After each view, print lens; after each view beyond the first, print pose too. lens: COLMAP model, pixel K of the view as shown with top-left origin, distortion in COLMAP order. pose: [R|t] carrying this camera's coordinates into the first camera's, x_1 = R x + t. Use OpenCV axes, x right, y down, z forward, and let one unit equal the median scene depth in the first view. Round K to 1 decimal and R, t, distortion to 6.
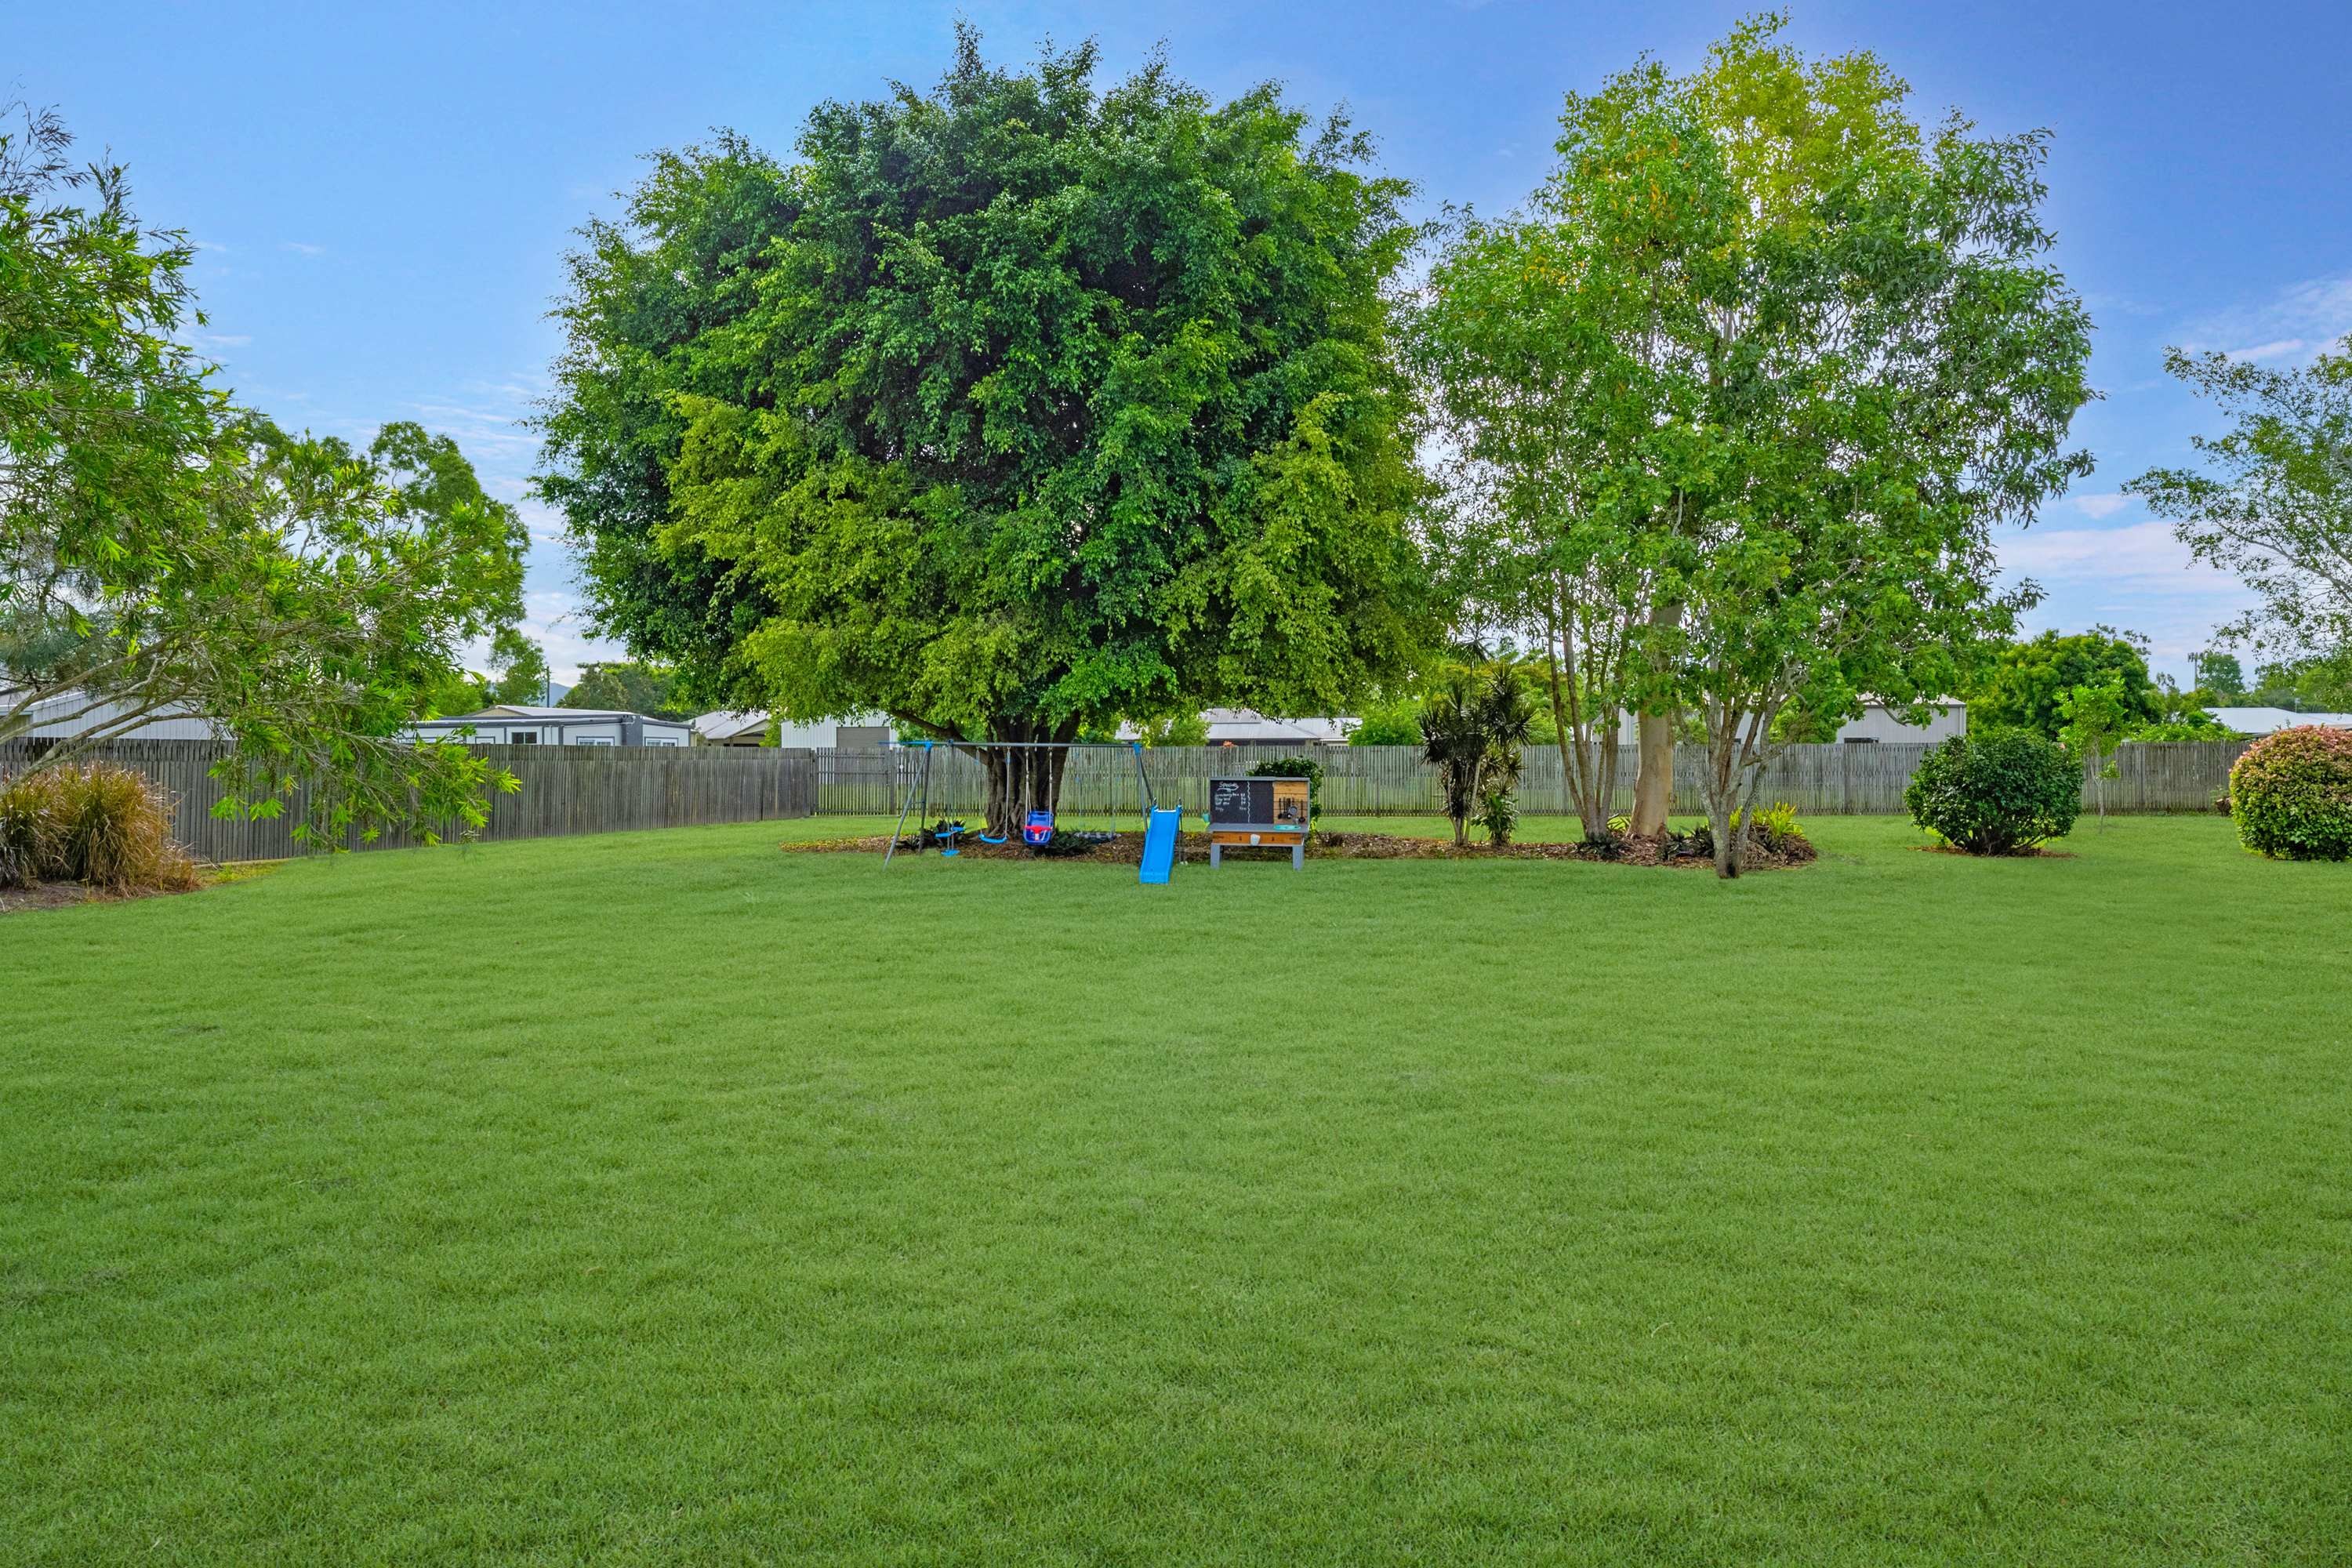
lens RADIAL K [[1555.9, 0, 1176.0], [0, 1555.9, 784.0], [0, 0, 1]] dist [-0.077677, 0.000215]
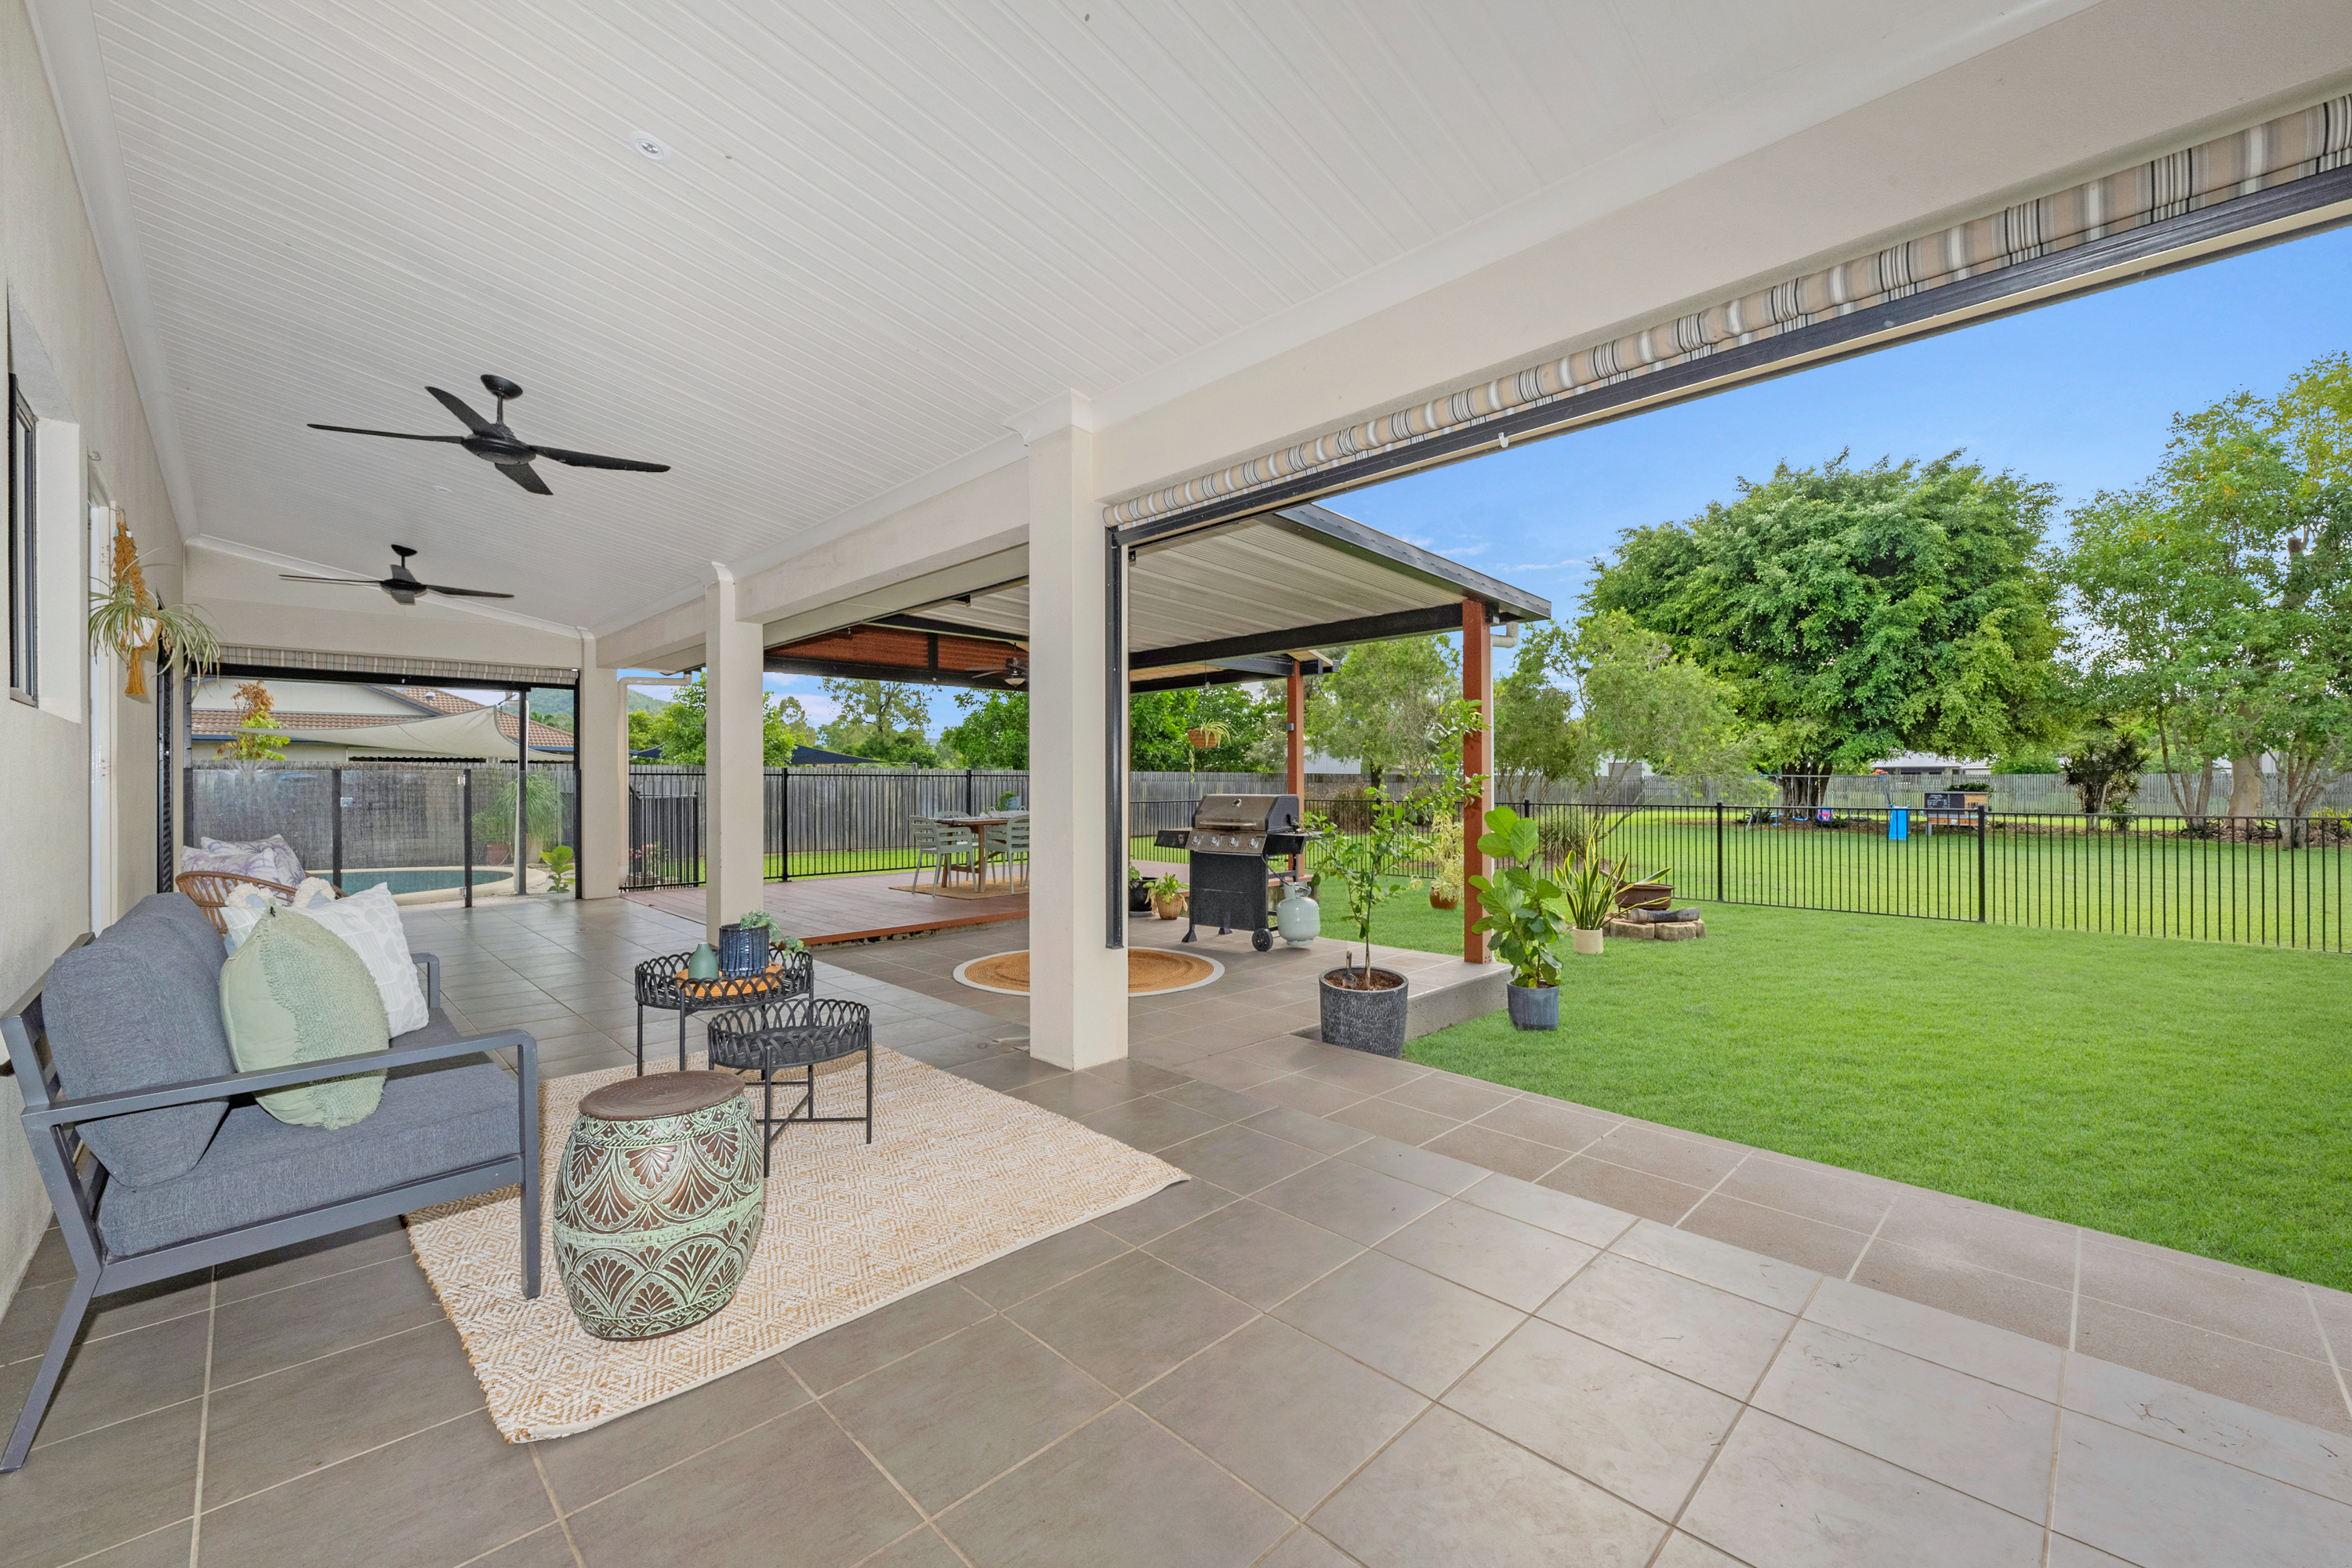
lens RADIAL K [[944.0, 0, 1176.0], [0, 944.0, 784.0], [0, 0, 1]] dist [0.018421, -0.015798]
pose [[0.810957, 0.004498, -0.585089, -0.052207], [-0.007633, 0.999967, -0.002891, -0.003722], [0.585056, 0.006811, 0.810964, -0.664984]]
